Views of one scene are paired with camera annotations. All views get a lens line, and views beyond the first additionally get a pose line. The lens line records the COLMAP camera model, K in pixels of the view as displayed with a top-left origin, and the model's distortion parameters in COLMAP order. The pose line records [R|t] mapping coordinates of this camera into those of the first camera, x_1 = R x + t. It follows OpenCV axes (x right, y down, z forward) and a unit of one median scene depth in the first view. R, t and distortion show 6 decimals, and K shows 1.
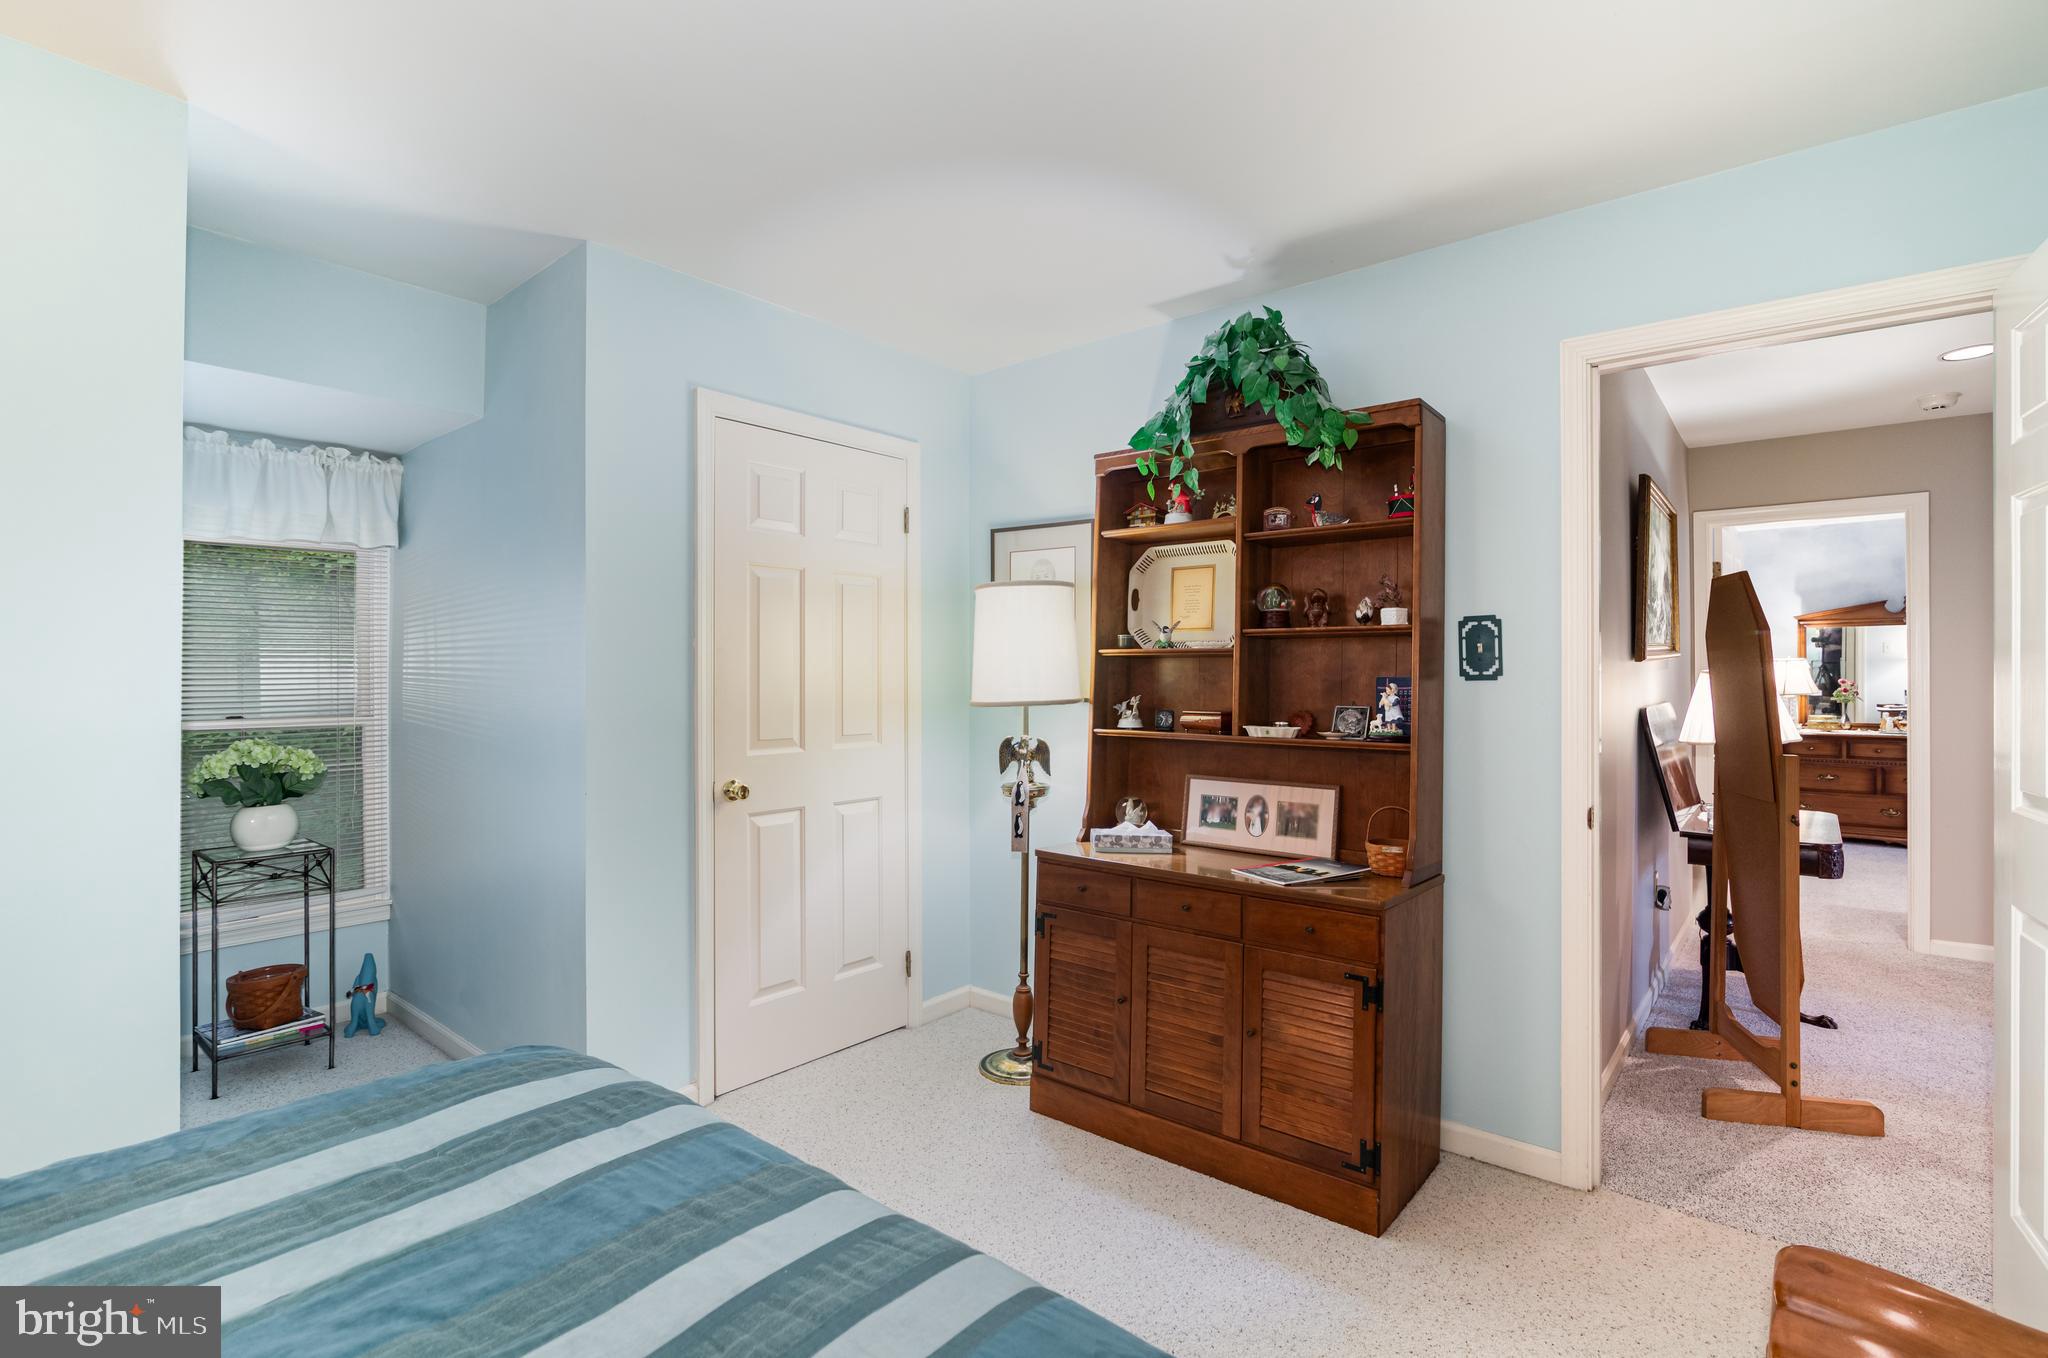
lens RADIAL K [[948.0, 0, 1025.6], [0, 948.0, 680.2], [0, 0, 1]] dist [-0.018388, 0.000742]
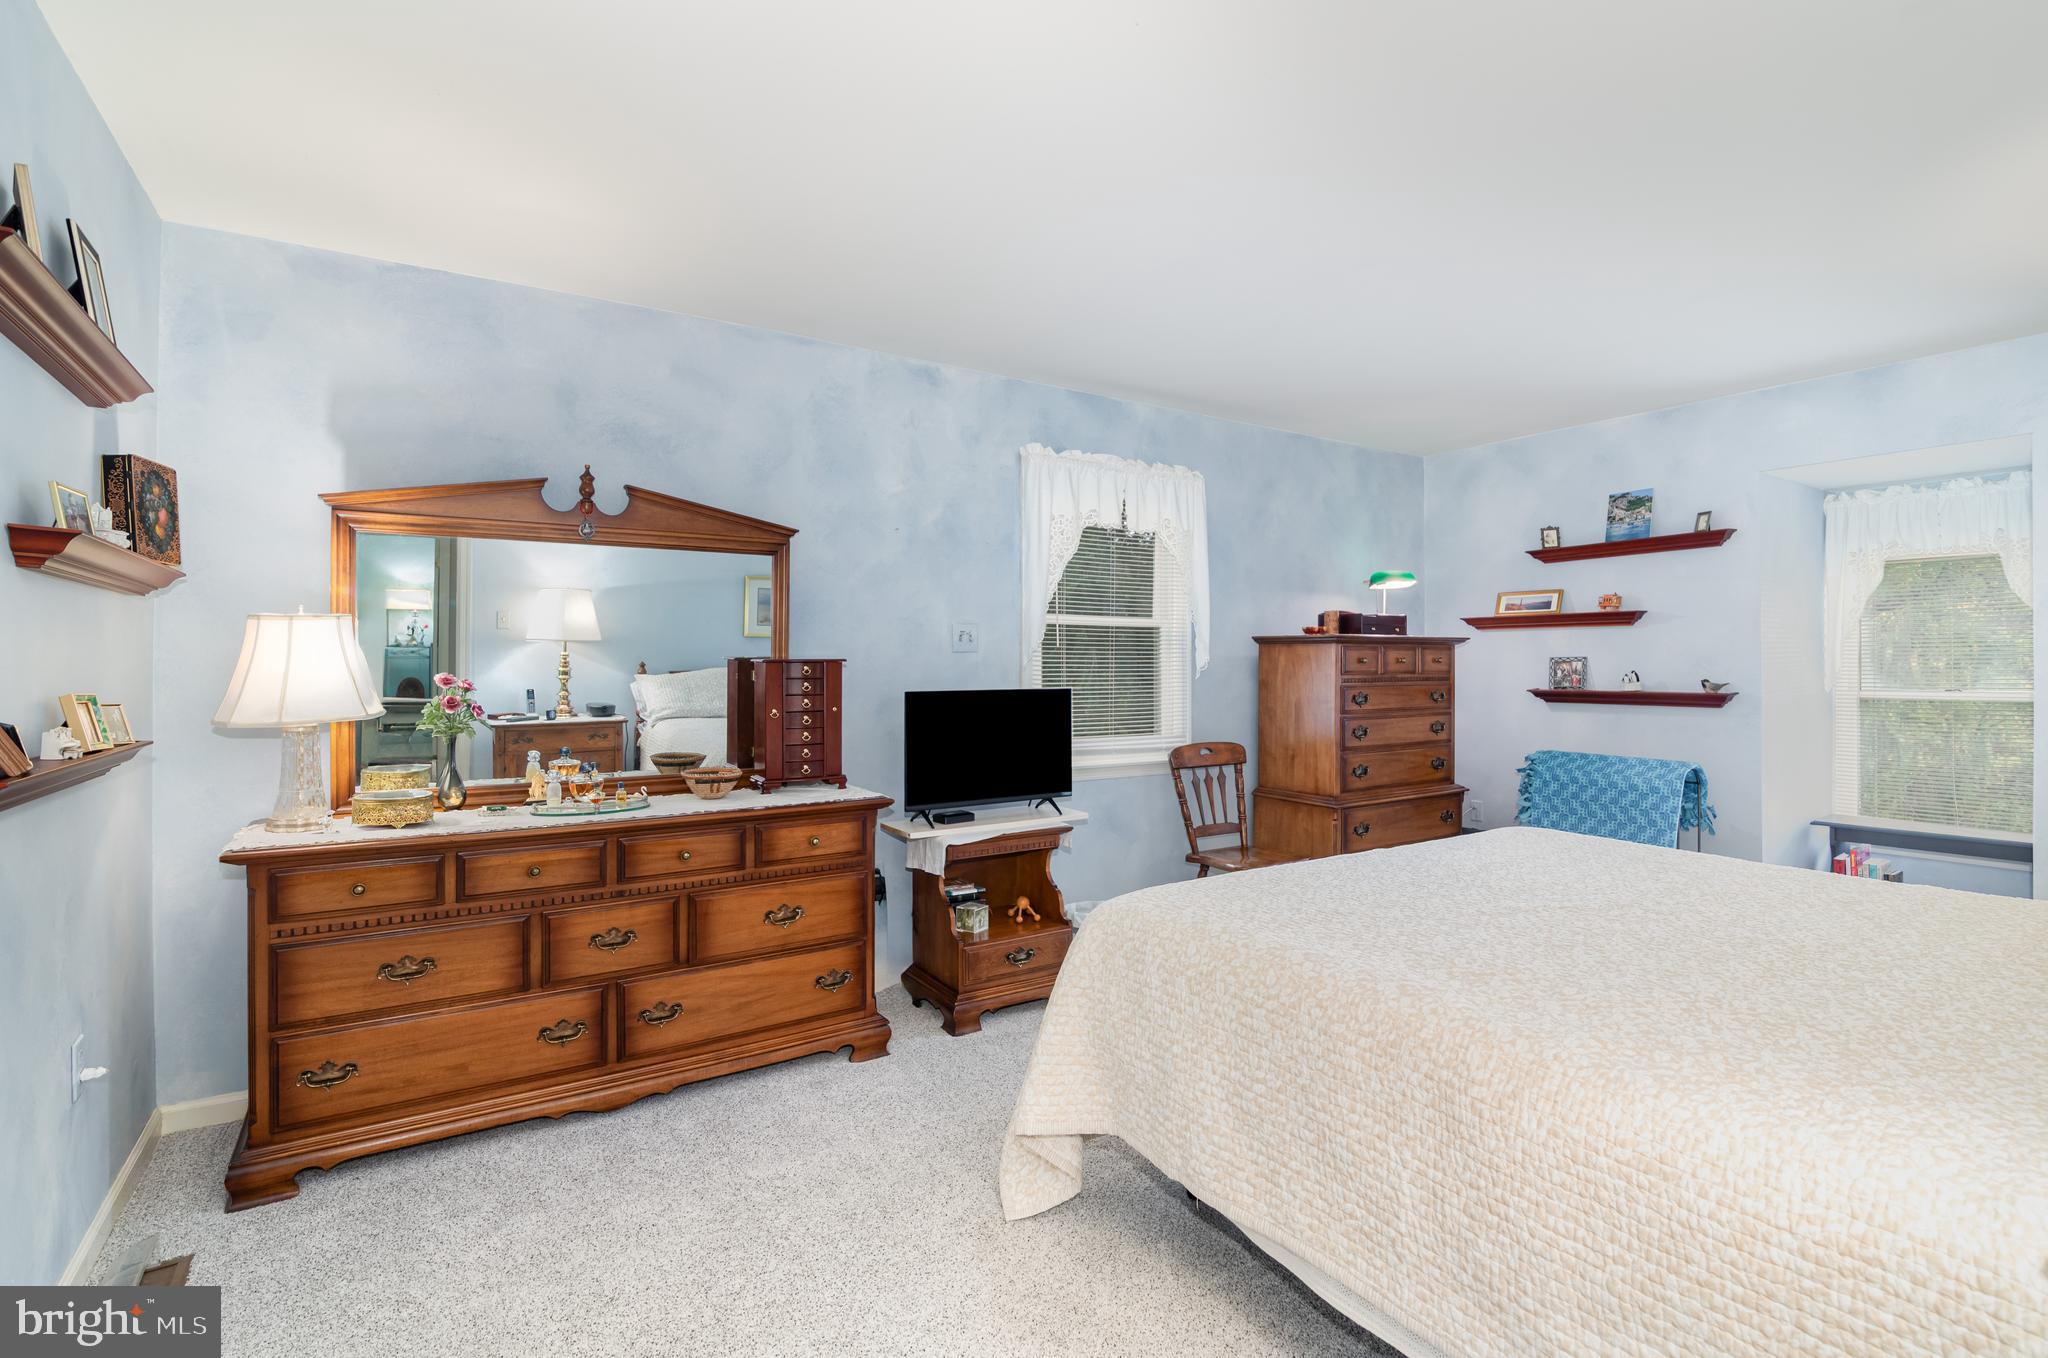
lens RADIAL K [[948.0, 0, 1027.3], [0, 948.0, 693.6], [0, 0, 1]] dist [-0.018388, 0.000742]
pose [[0.290810, 0.008373, 0.956744, 0.597332], [0.000886, 0.999959, -0.009021, 0.009815], [-0.956781, 0.003471, 0.290790, 0.686775]]
